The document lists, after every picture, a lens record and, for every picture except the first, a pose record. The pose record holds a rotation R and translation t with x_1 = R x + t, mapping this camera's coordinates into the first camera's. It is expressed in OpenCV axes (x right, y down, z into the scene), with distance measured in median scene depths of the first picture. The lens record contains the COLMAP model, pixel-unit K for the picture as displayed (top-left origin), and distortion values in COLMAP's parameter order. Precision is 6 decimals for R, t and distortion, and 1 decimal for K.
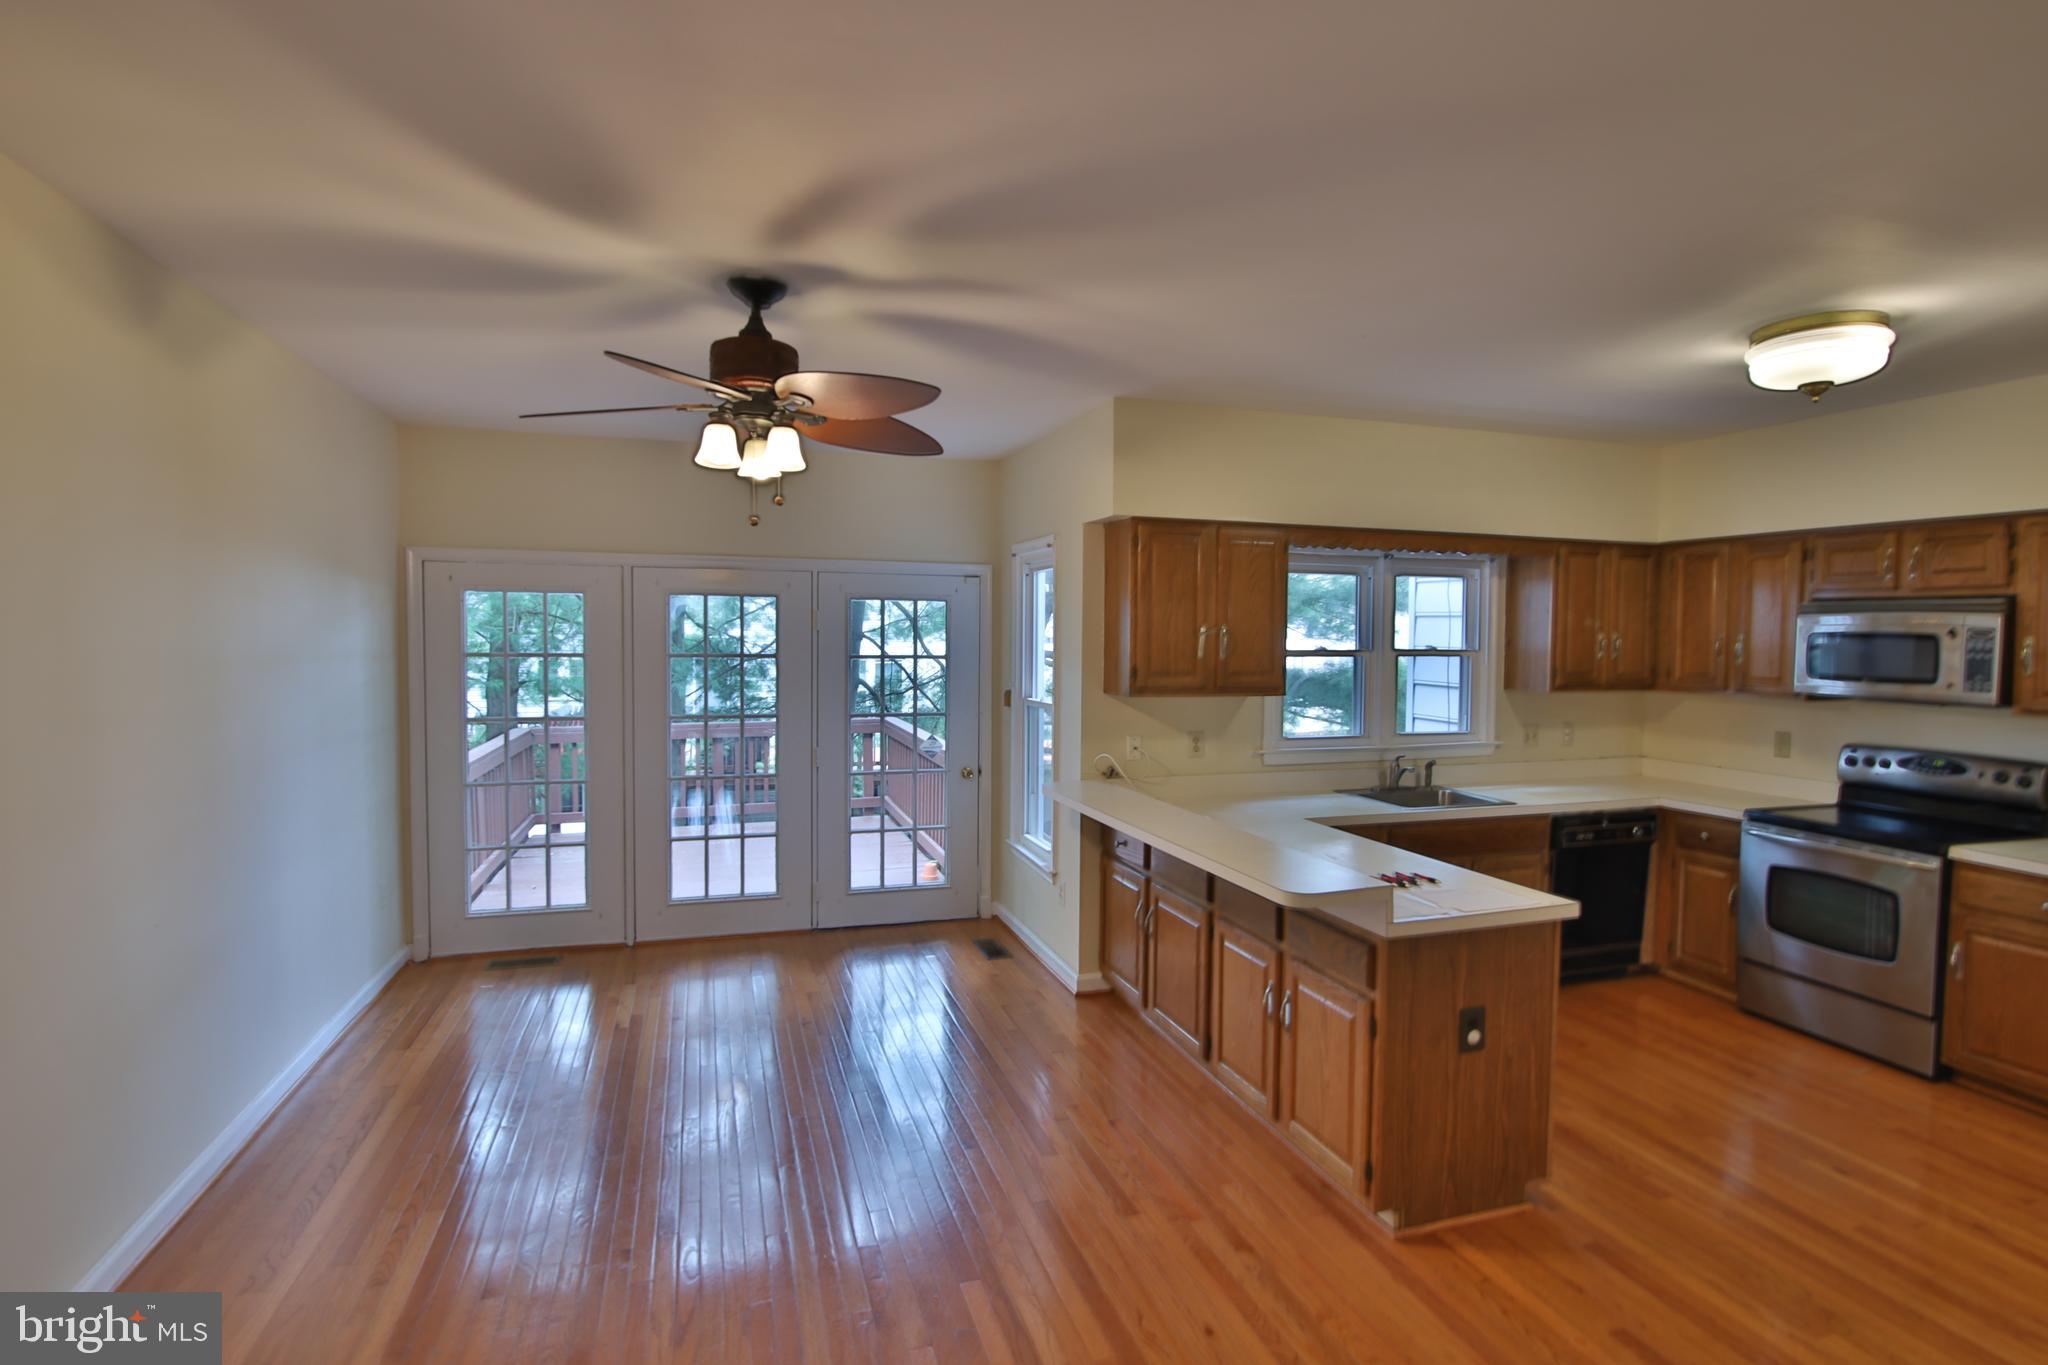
lens RADIAL K [[1006.5, 0, 1023.6], [0, 1006.5, 681.8], [0, 0, 1]] dist [-0.020446, 0.000948]
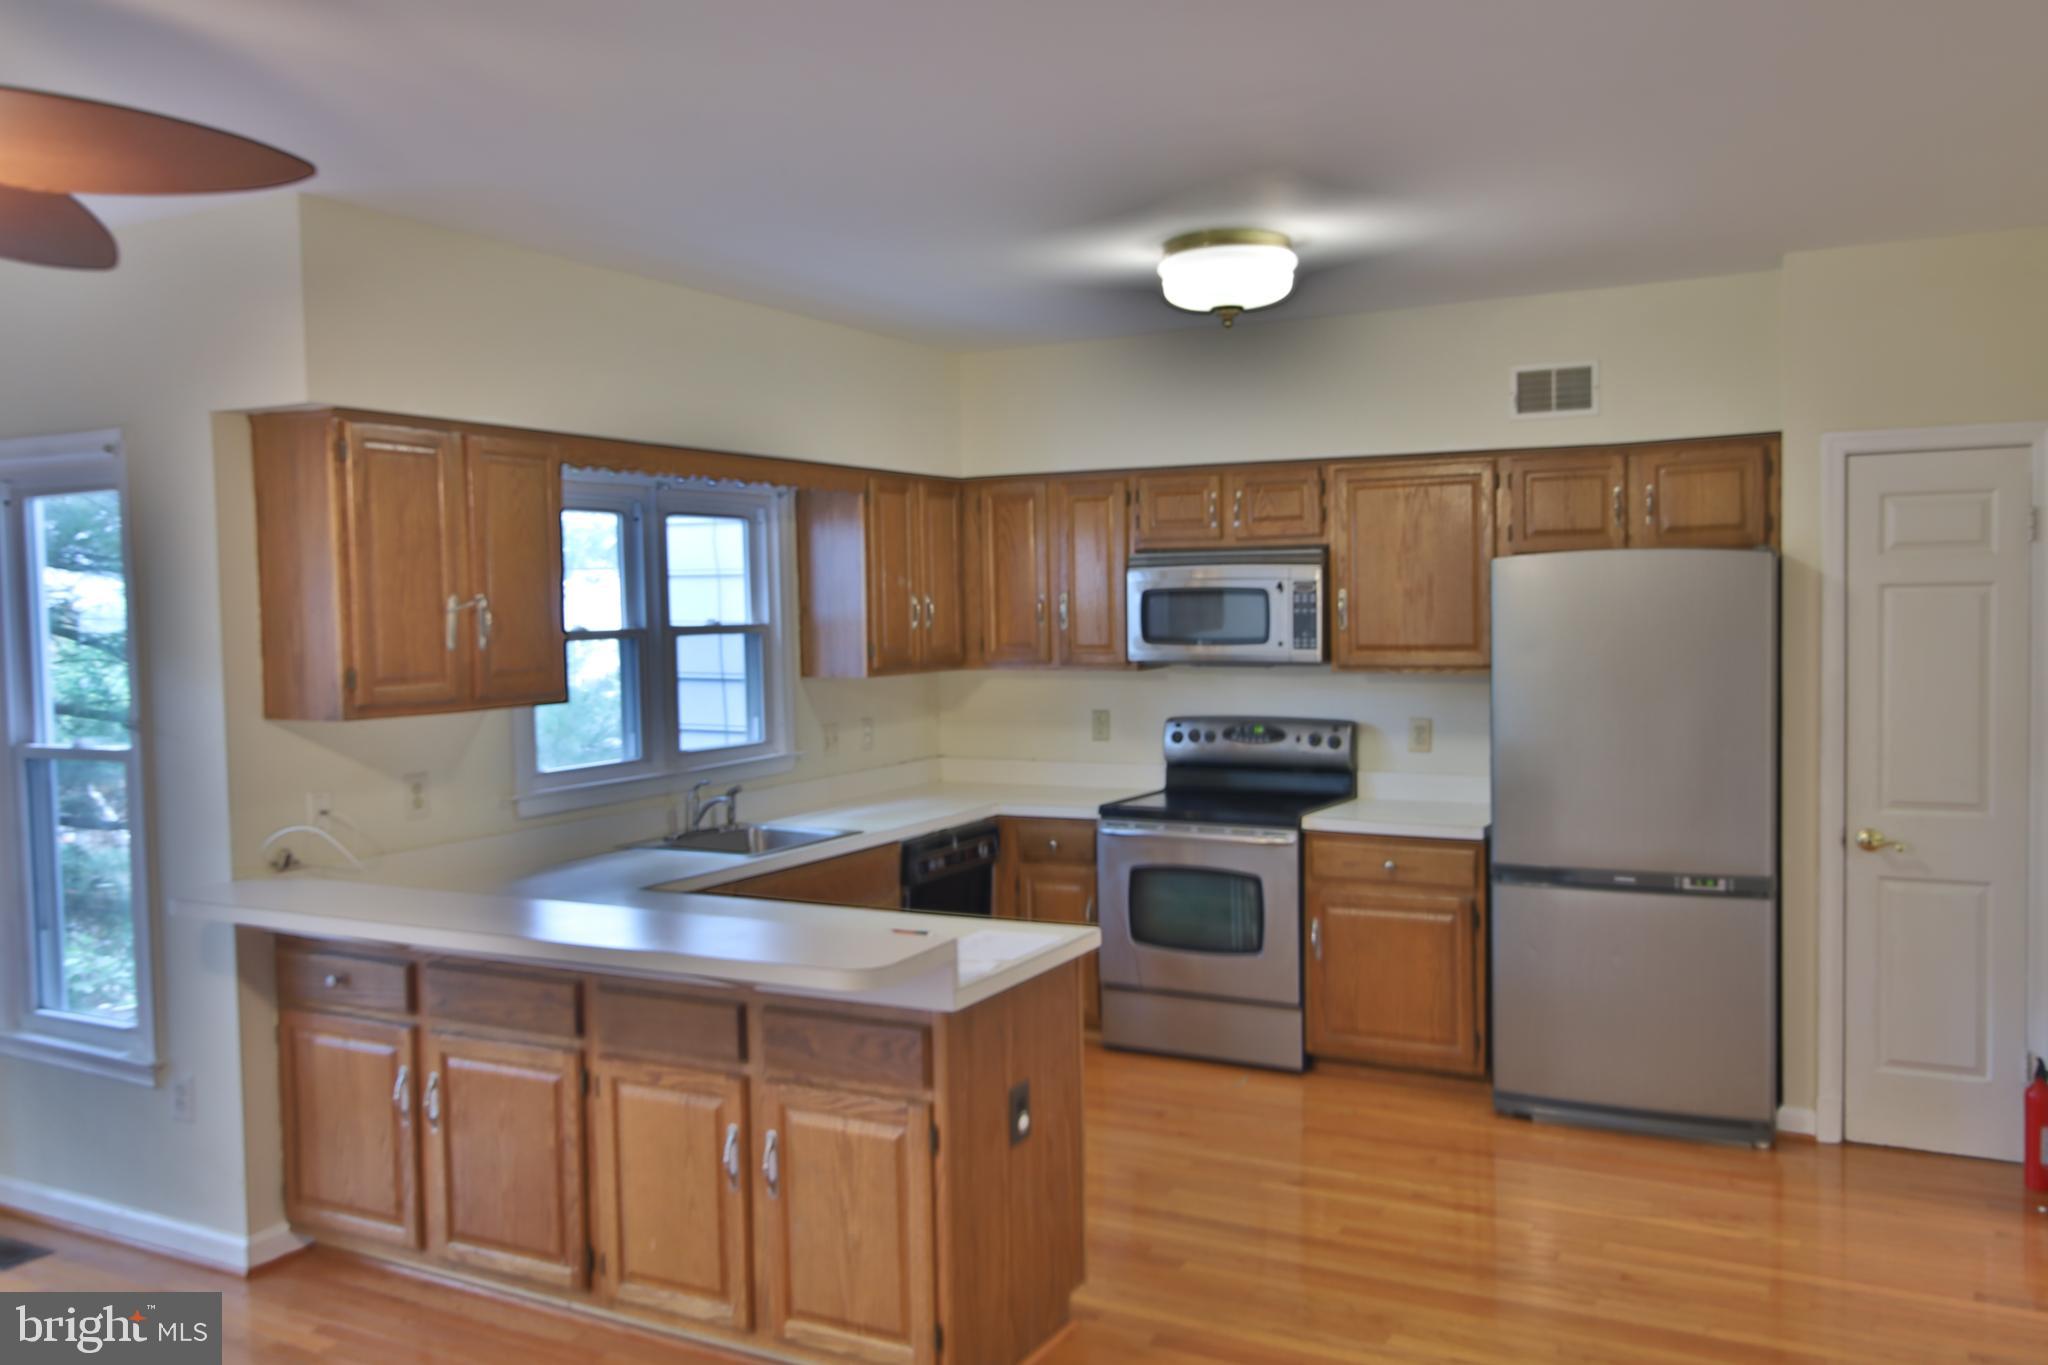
lens RADIAL K [[1654.7, 0, 1025.5], [0, 1654.7, 687.7], [0, 0, 1]] dist [-0.003446, 0.016195]
pose [[0.717653, -0.057545, 0.694019, -0.272934], [0.057099, 0.998087, 0.023714, -0.004904], [-0.694056, 0.022610, 0.719566, 0.053409]]
